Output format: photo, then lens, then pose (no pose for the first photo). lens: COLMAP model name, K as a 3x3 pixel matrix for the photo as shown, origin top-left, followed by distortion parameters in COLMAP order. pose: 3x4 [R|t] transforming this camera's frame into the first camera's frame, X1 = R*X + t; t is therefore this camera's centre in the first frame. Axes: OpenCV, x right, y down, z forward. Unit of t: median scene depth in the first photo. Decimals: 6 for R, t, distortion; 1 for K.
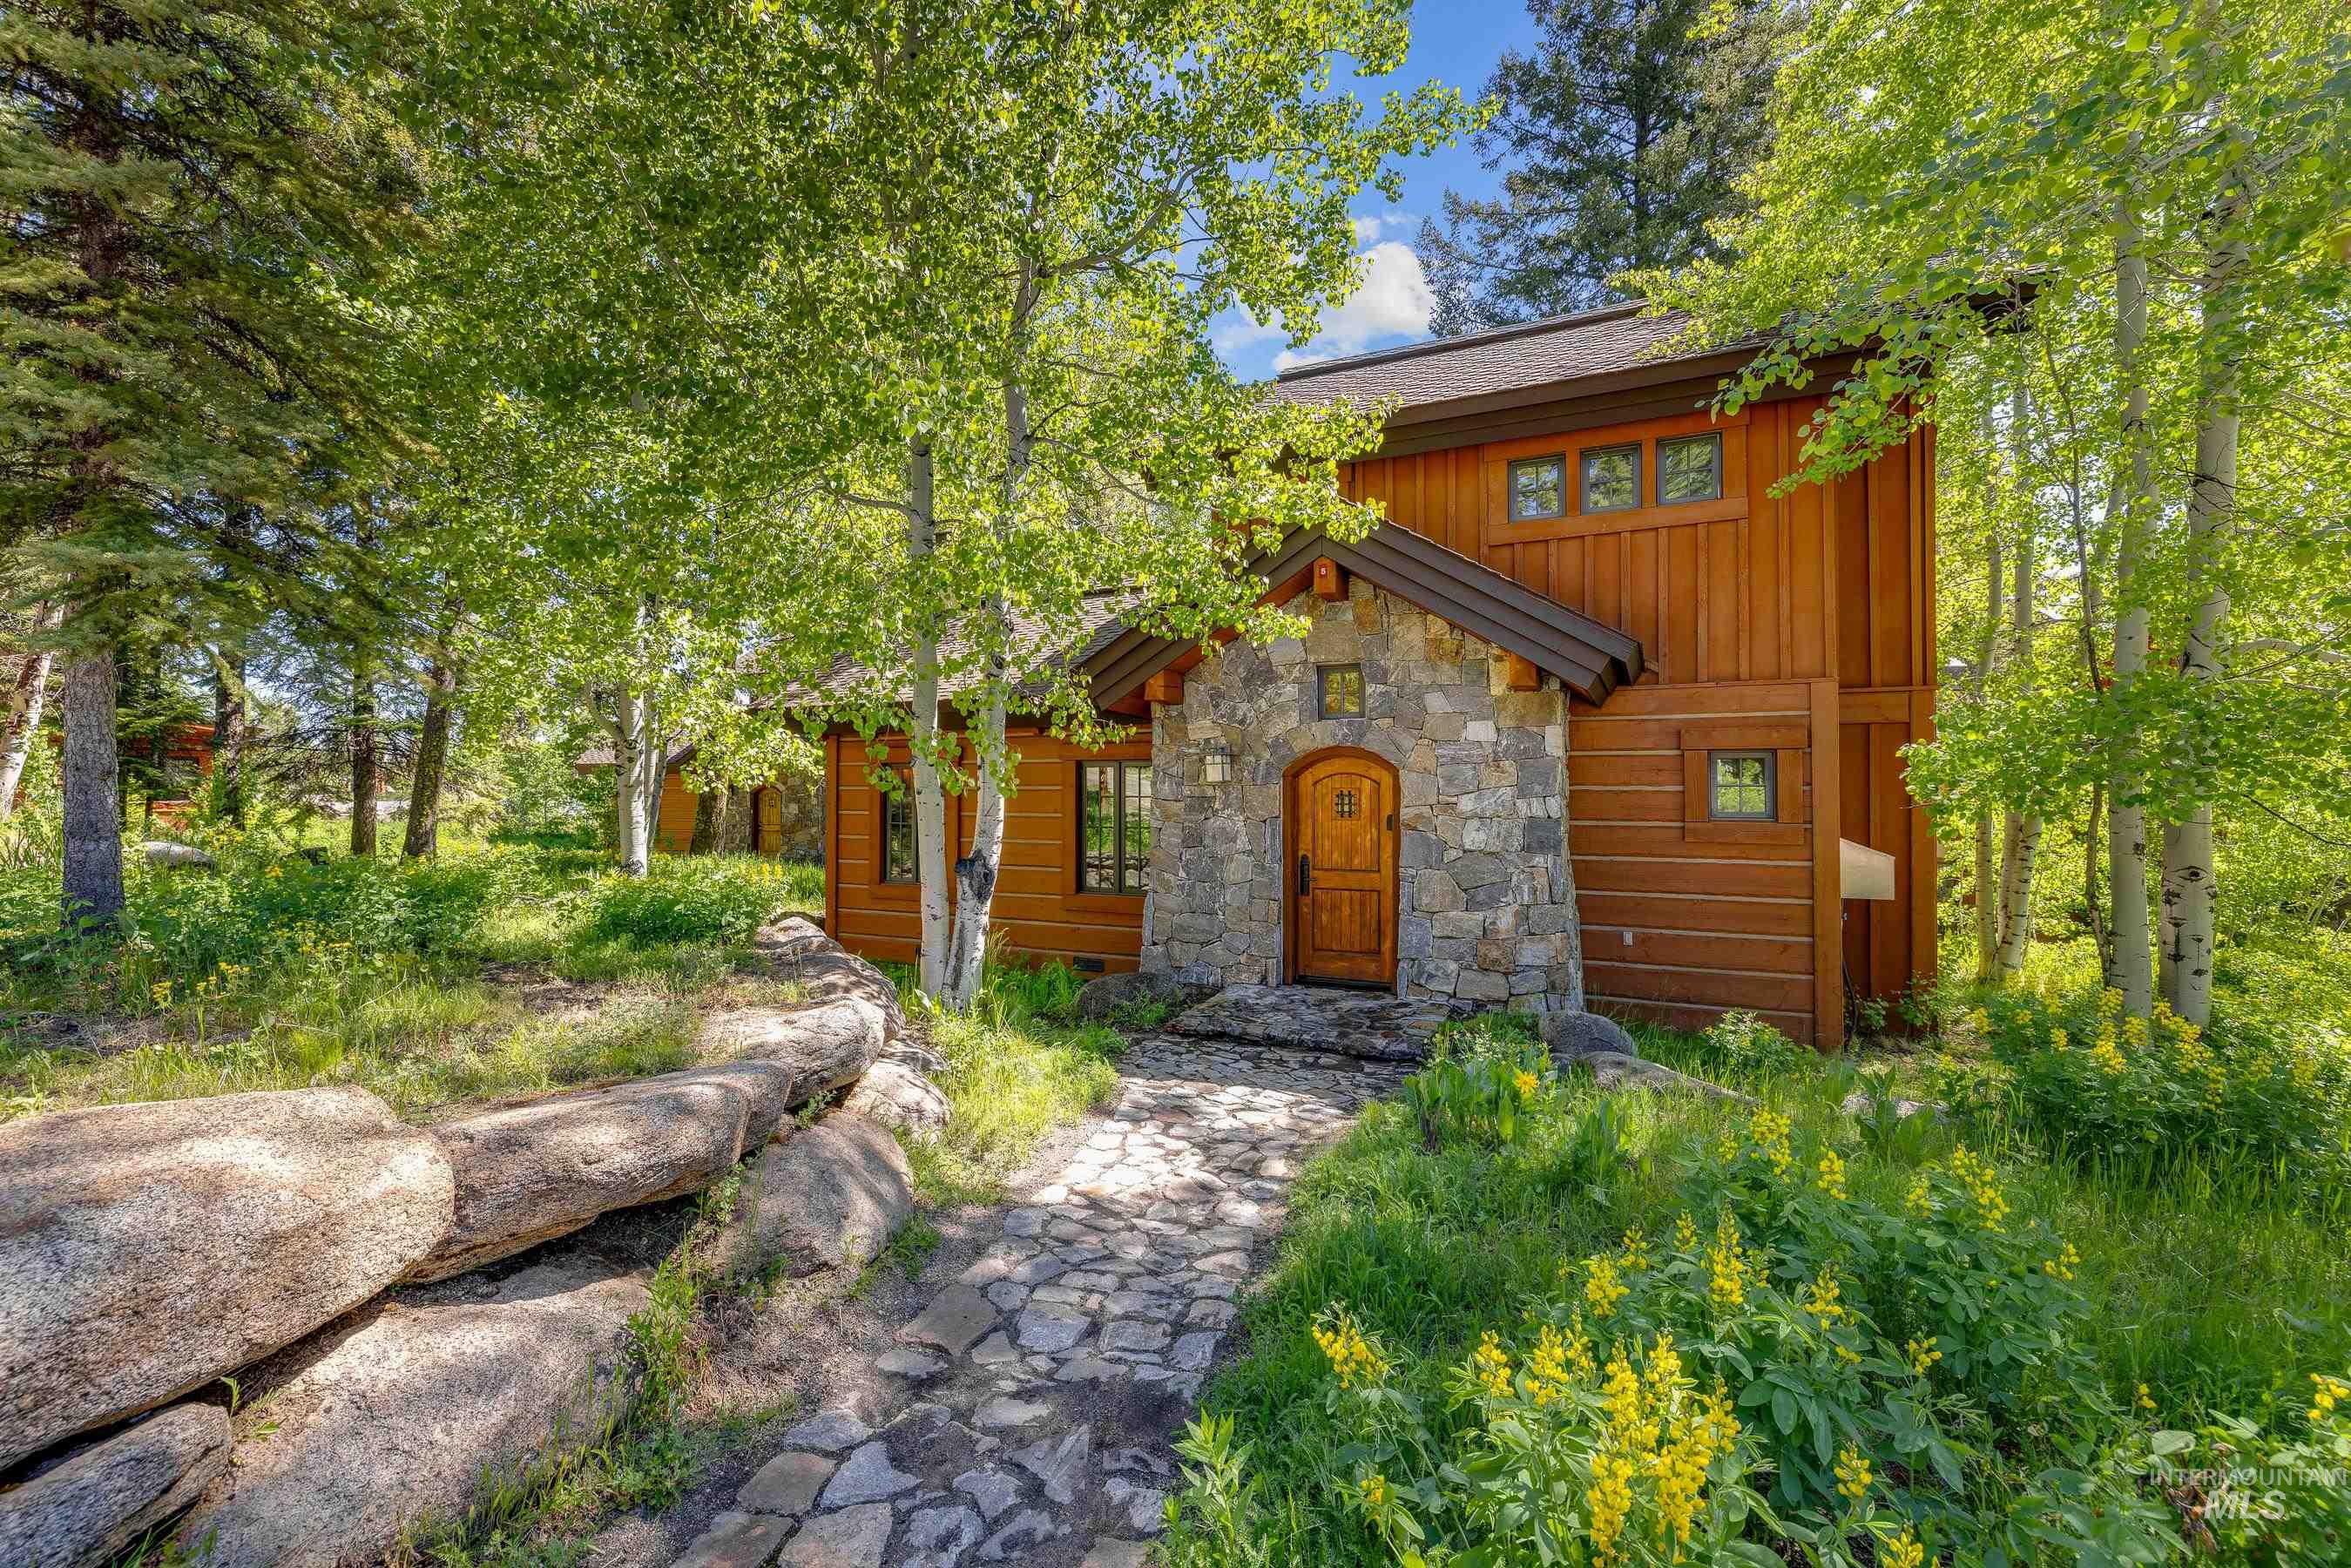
lens RADIAL K [[977.0, 0, 1170.5], [0, 977.0, 775.6], [0, 0, 1]] dist [-0.005876, 0.002200]
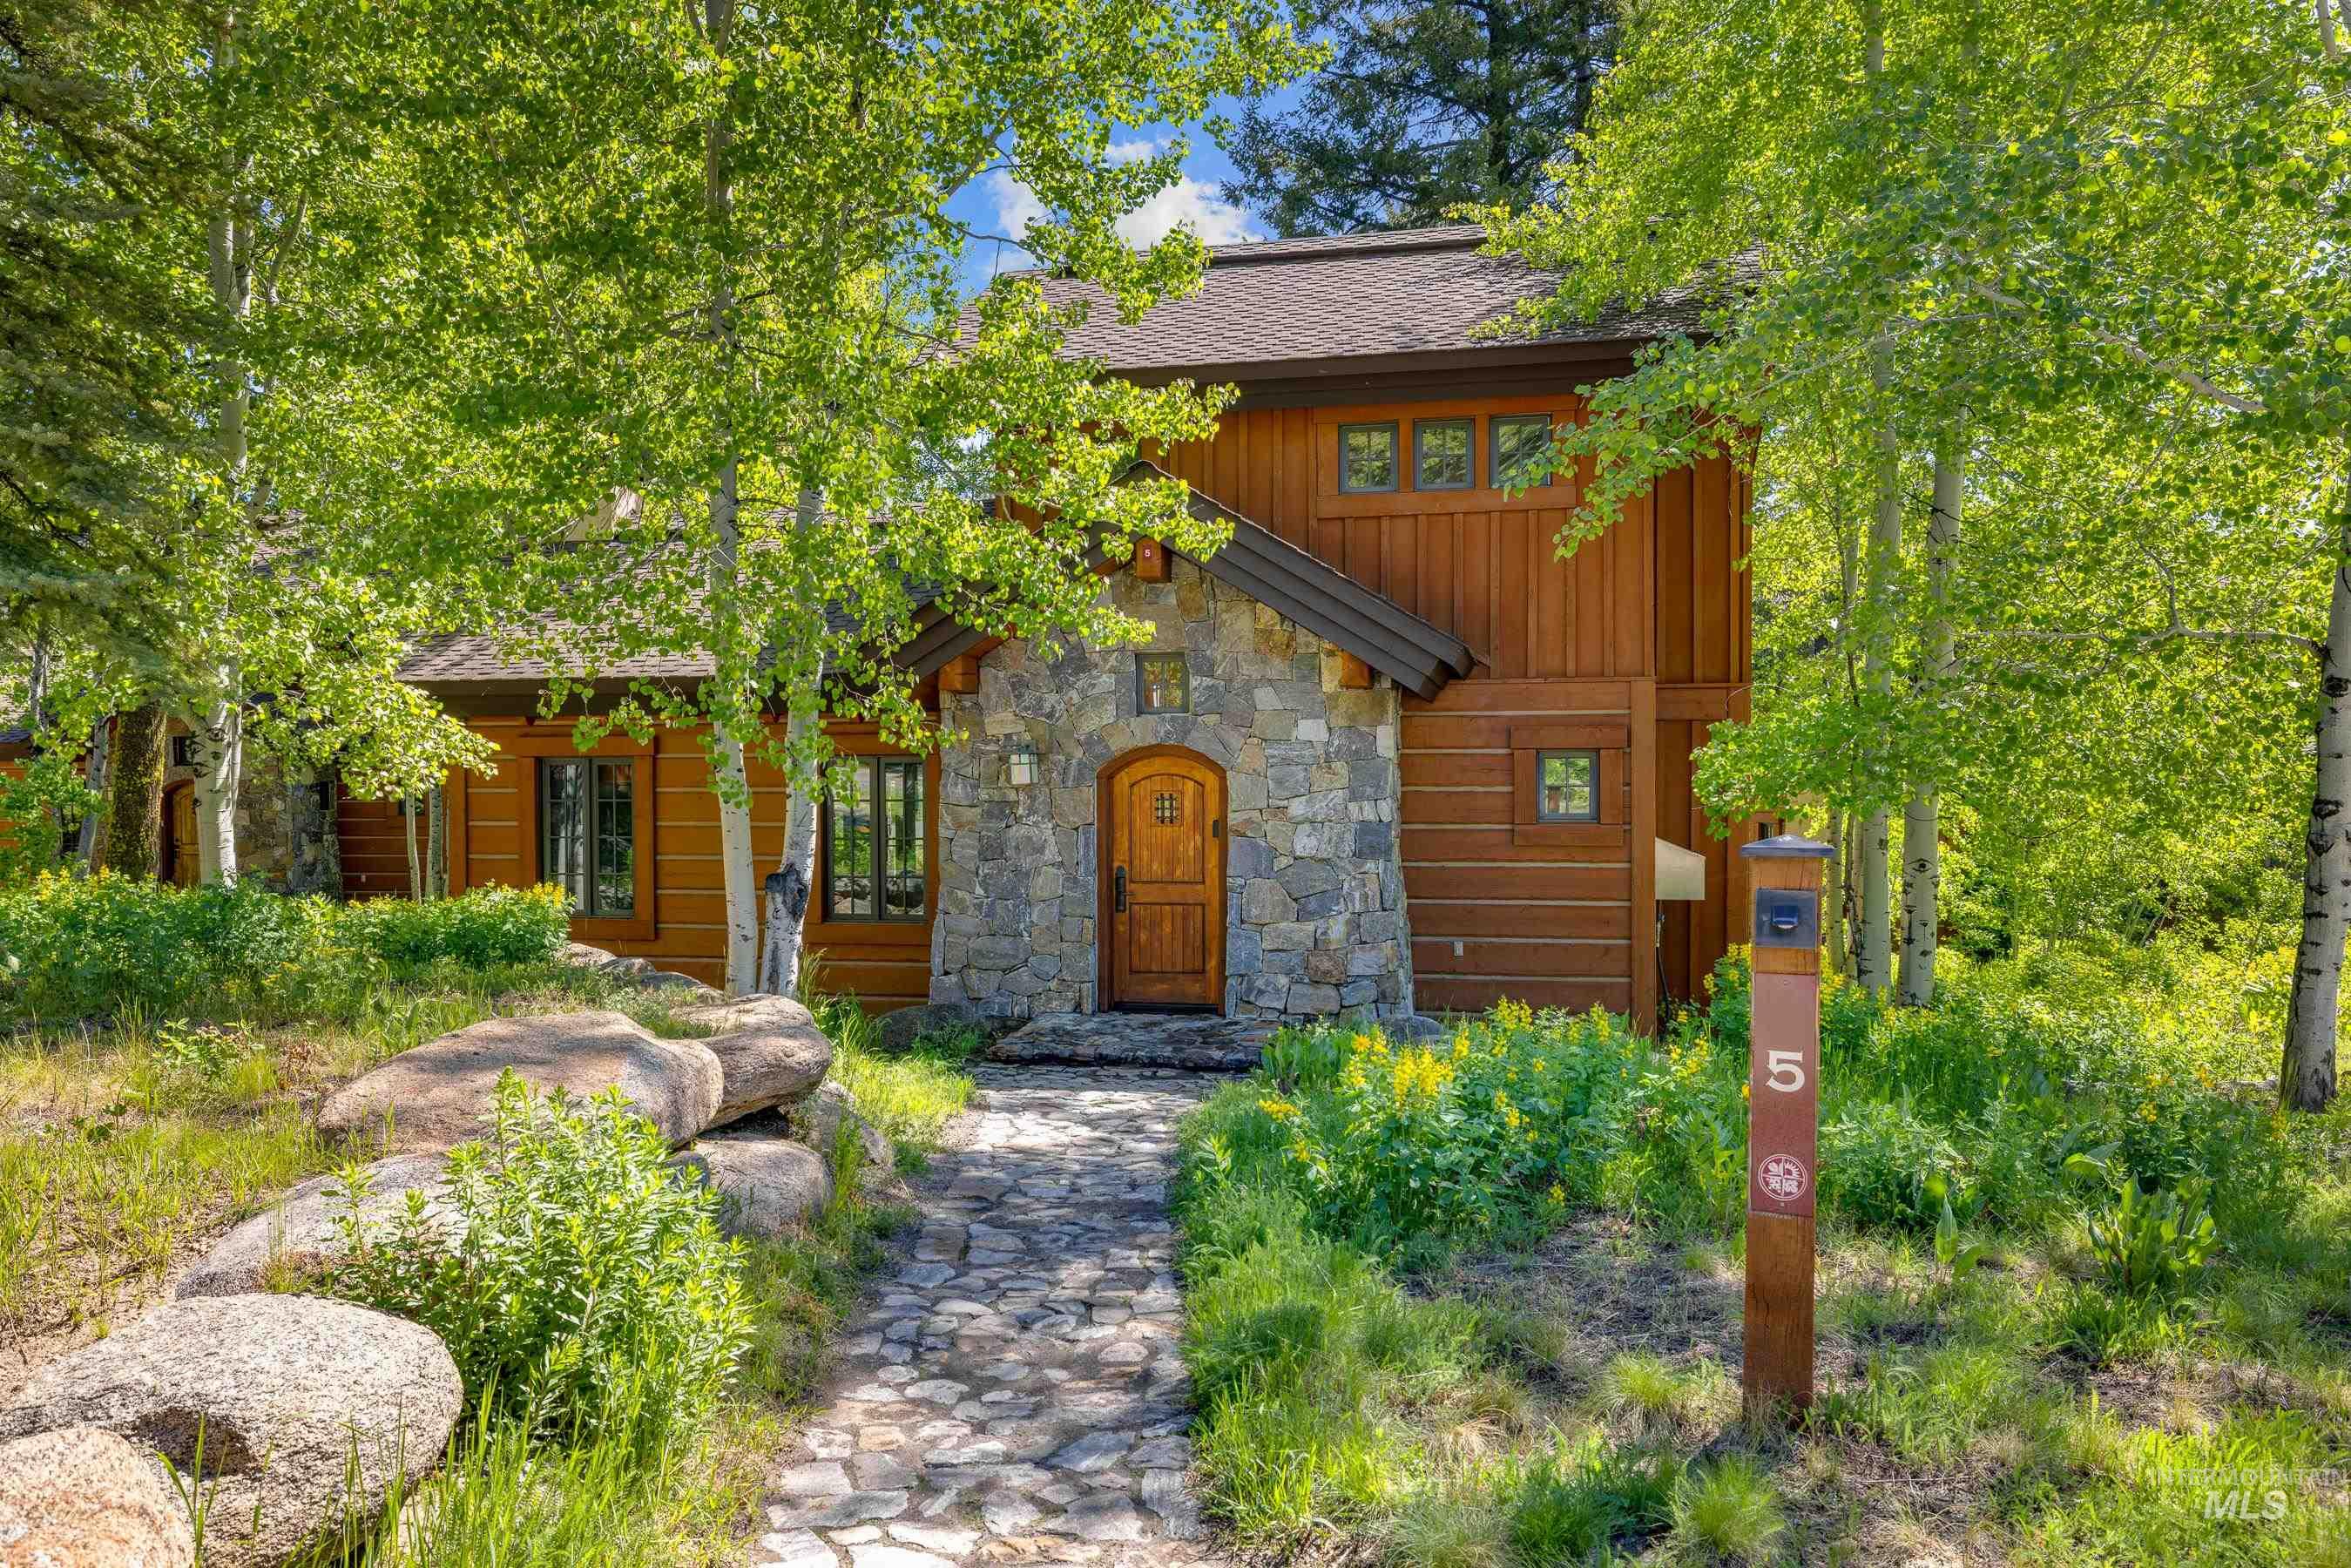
lens RADIAL K [[1603.7, 0, 1180.1], [0, 1603.7, 799.8], [0, 0, 1]] dist [-0.013236, -0.000377]
pose [[0.970010, -0.007388, 0.242954, -0.179174], [0.000435, 0.999589, 0.028660, -0.022670], [-0.243066, -0.027695, 0.969614, -0.462825]]
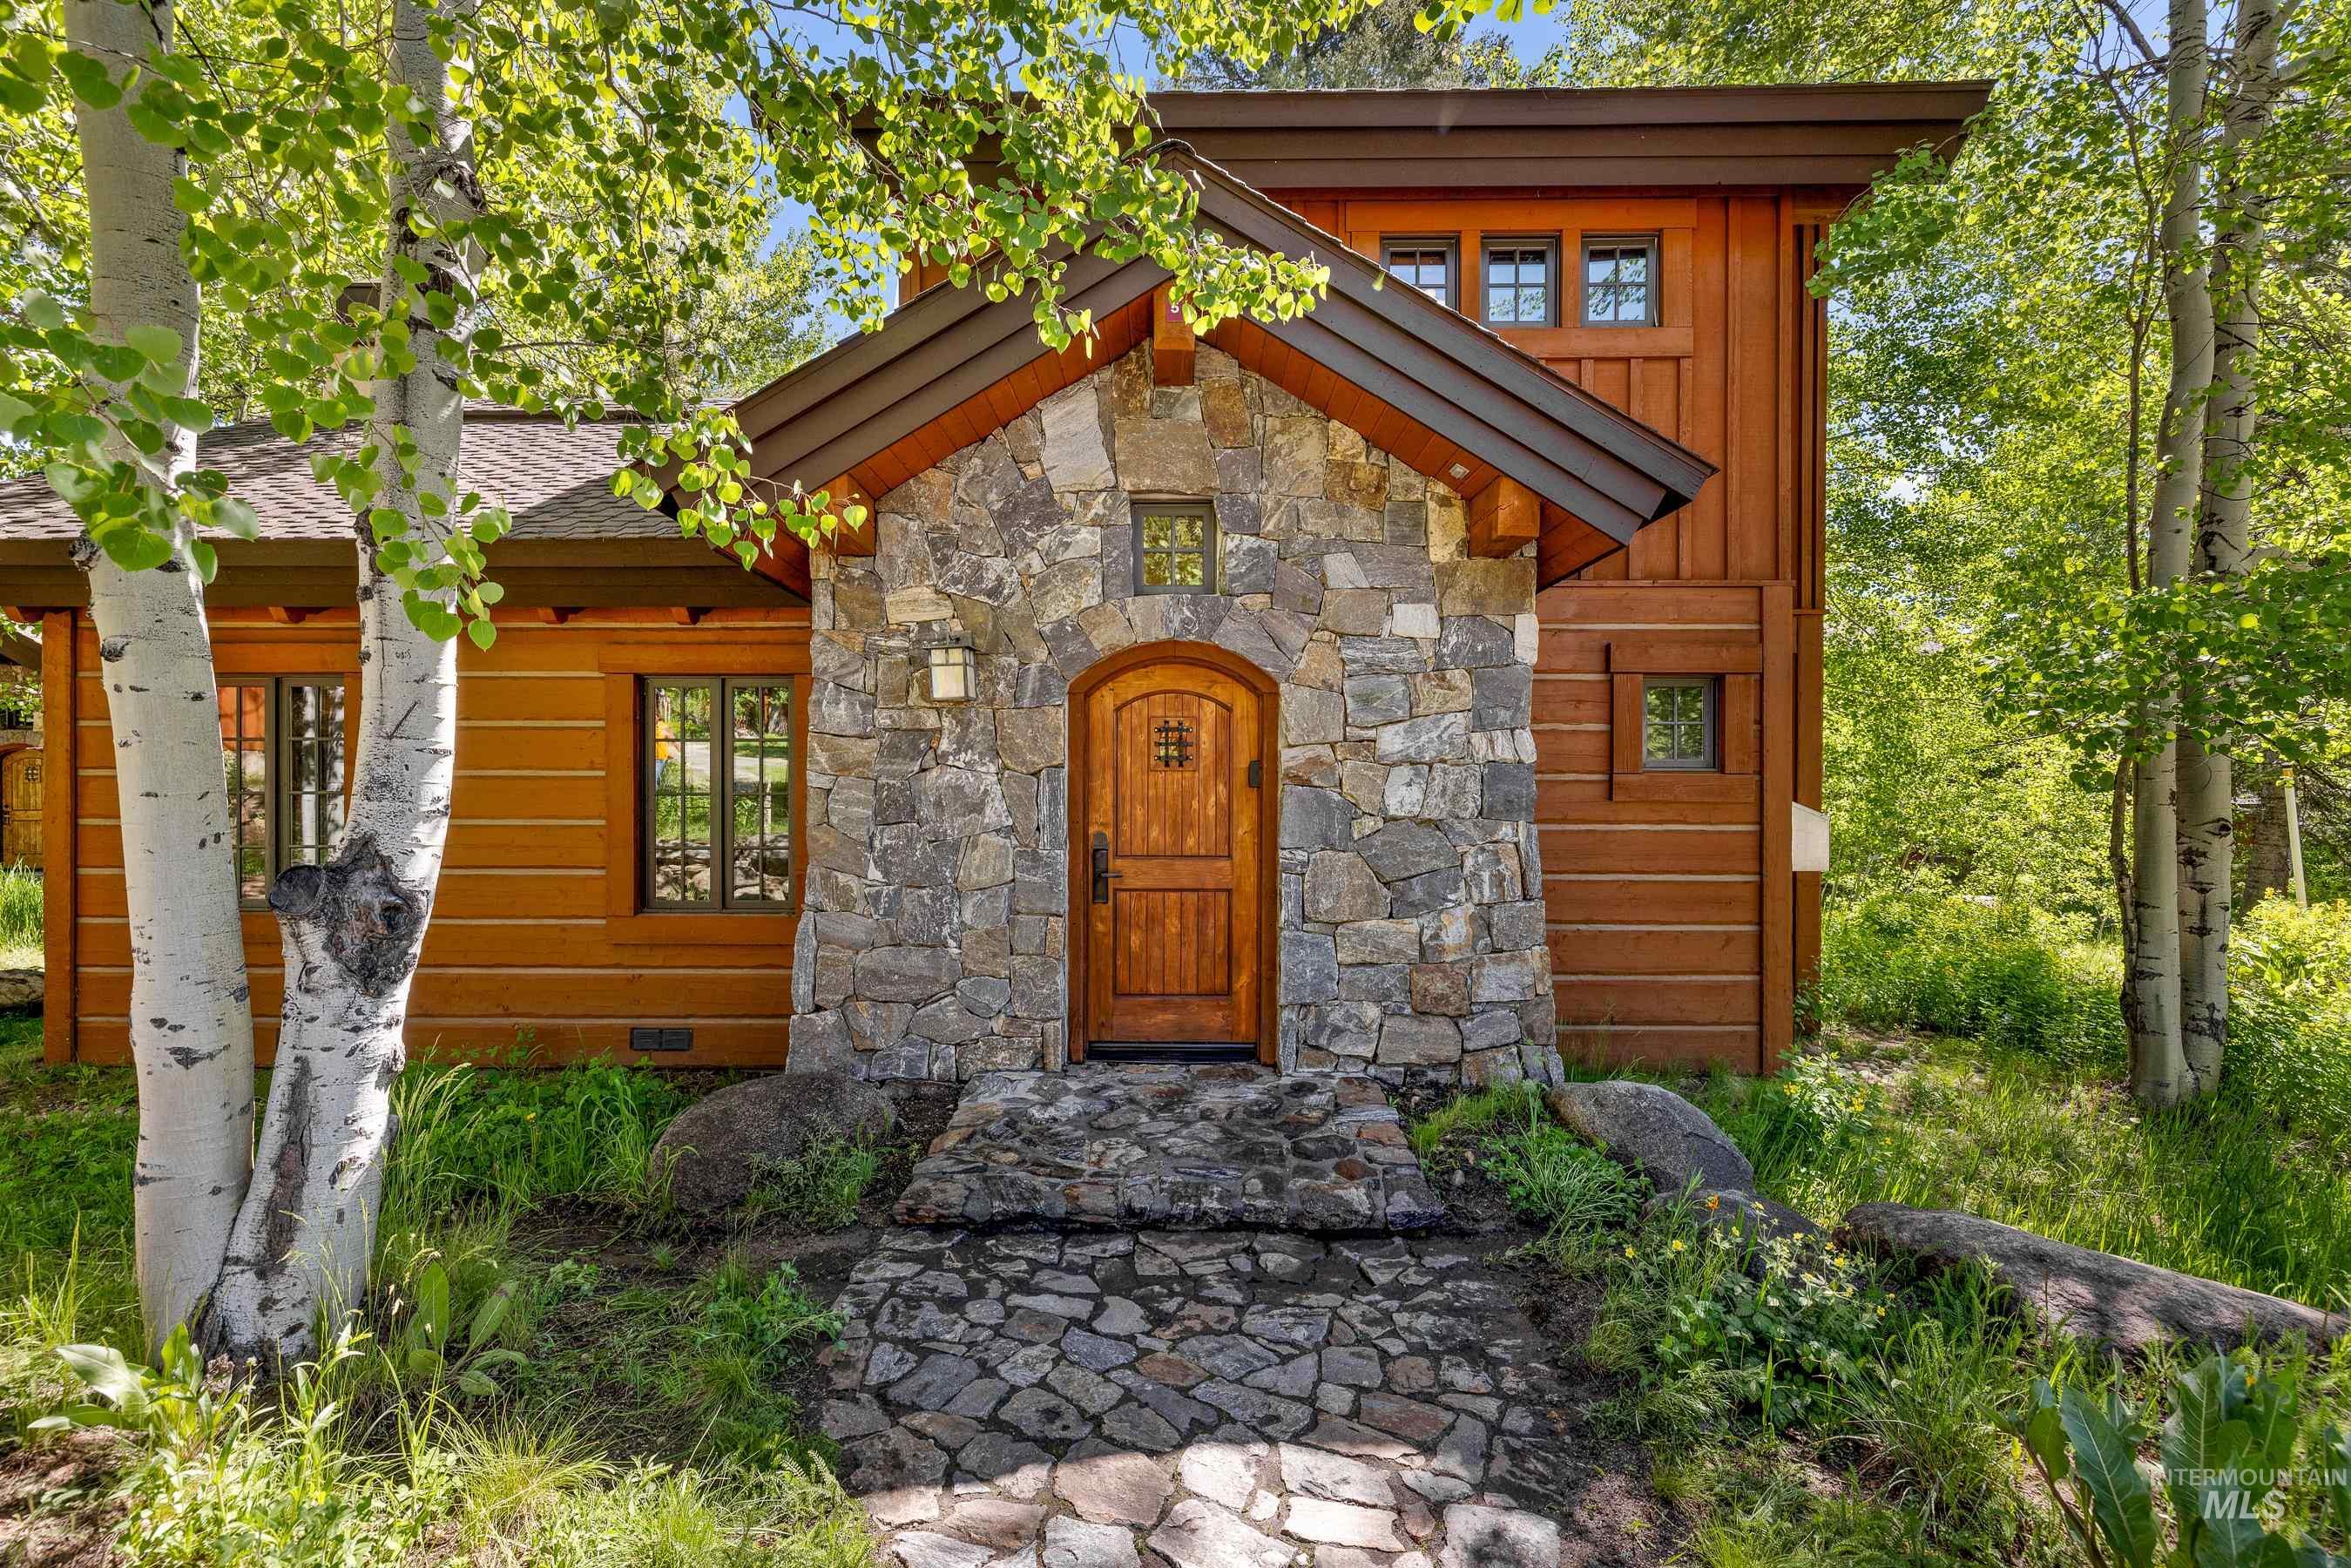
lens RADIAL K [[995.2, 0, 1176.1], [0, 995.2, 778.9], [0, 0, 1]] dist [-0.002923, -0.000233]
pose [[0.908716, -0.002183, 0.417409, -0.073186], [-0.008211, 0.999699, 0.023105, 0.039197], [-0.417334, -0.024423, 0.908425, 0.495268]]
